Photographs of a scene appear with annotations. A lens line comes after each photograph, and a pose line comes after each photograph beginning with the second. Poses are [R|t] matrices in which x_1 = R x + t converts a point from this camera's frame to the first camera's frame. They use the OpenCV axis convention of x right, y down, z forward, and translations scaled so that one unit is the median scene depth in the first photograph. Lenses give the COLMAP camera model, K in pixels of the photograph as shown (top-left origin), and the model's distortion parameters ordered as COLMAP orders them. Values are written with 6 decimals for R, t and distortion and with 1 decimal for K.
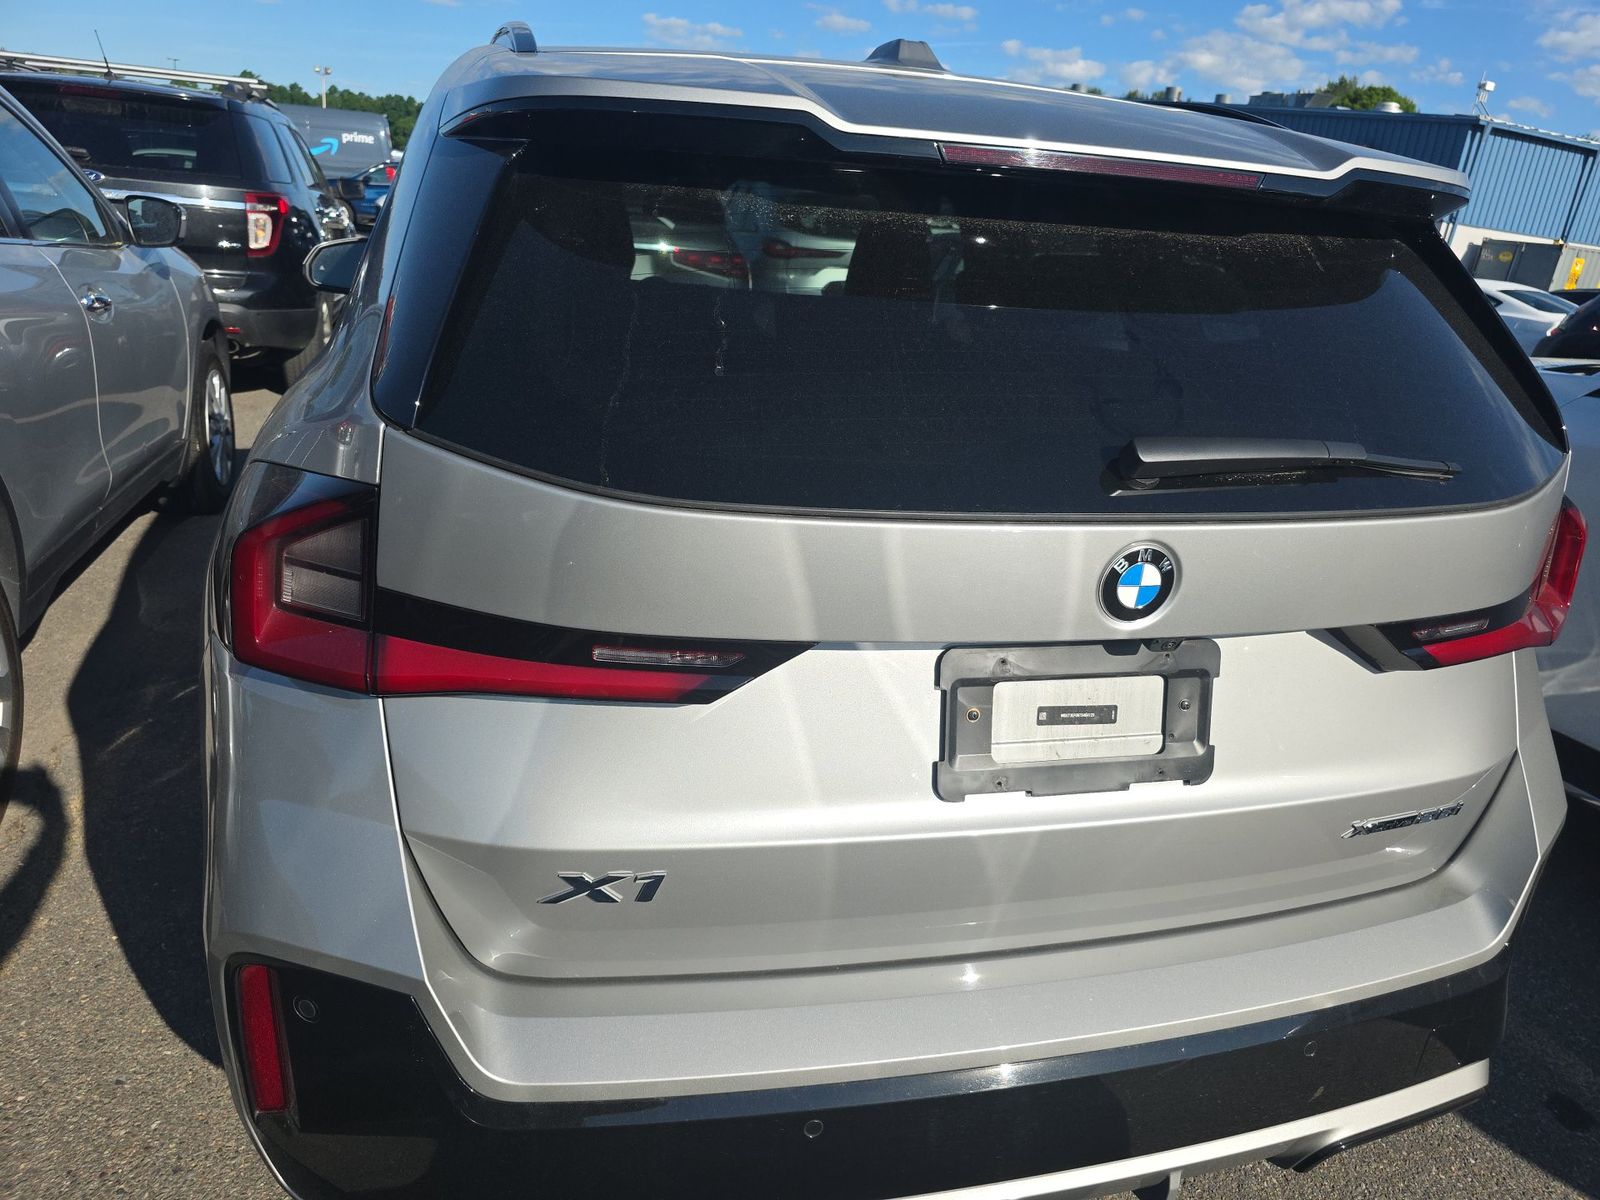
lens RADIAL K [[1136.8, 0, 800.0], [0, 1136.8, 600.0], [0, 0, 1]] dist [0.067648, -0.077440]
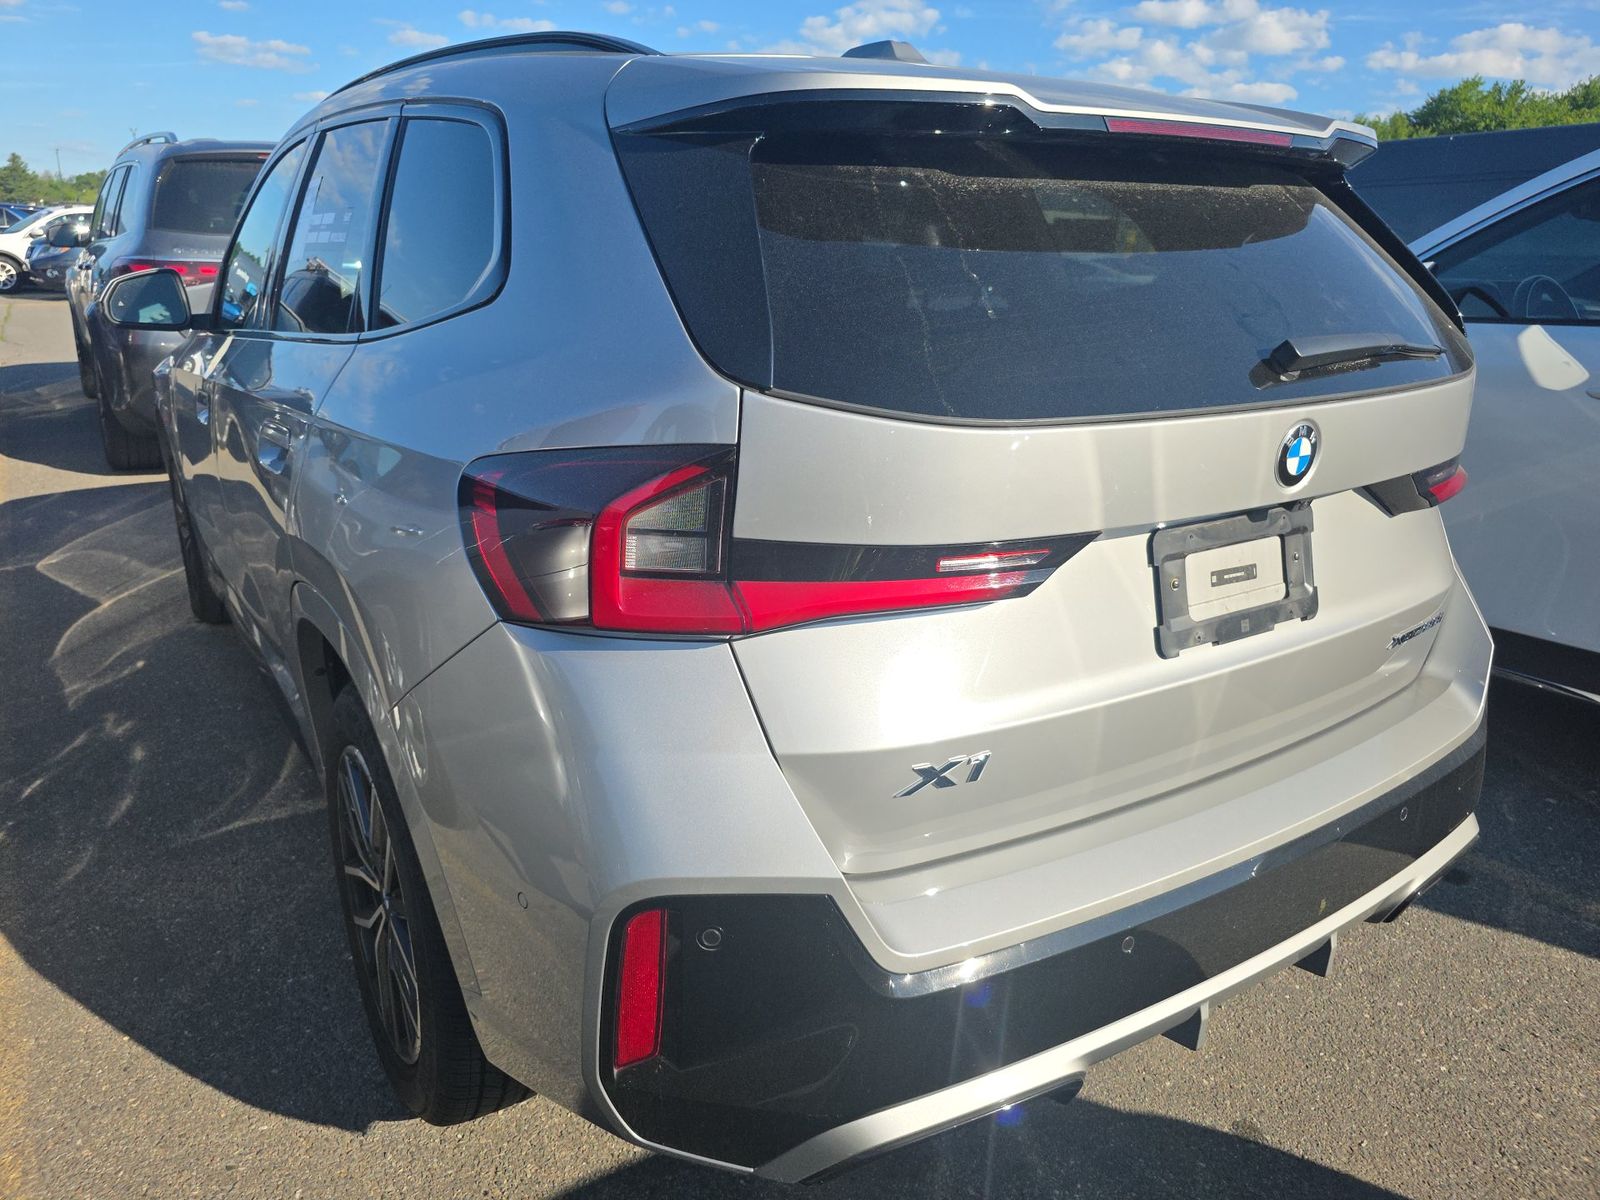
lens RADIAL K [[1139.3, 0, 796.3], [0, 1139.3, 577.2], [0, 0, 1]] dist [0.071043, -0.080876]
pose [[0.950883, -0.148281, 0.271724, -0.554796], [0.154500, 0.987992, -0.001512, 0.033219], [-0.268237, 0.043419, 0.962374, -0.064084]]
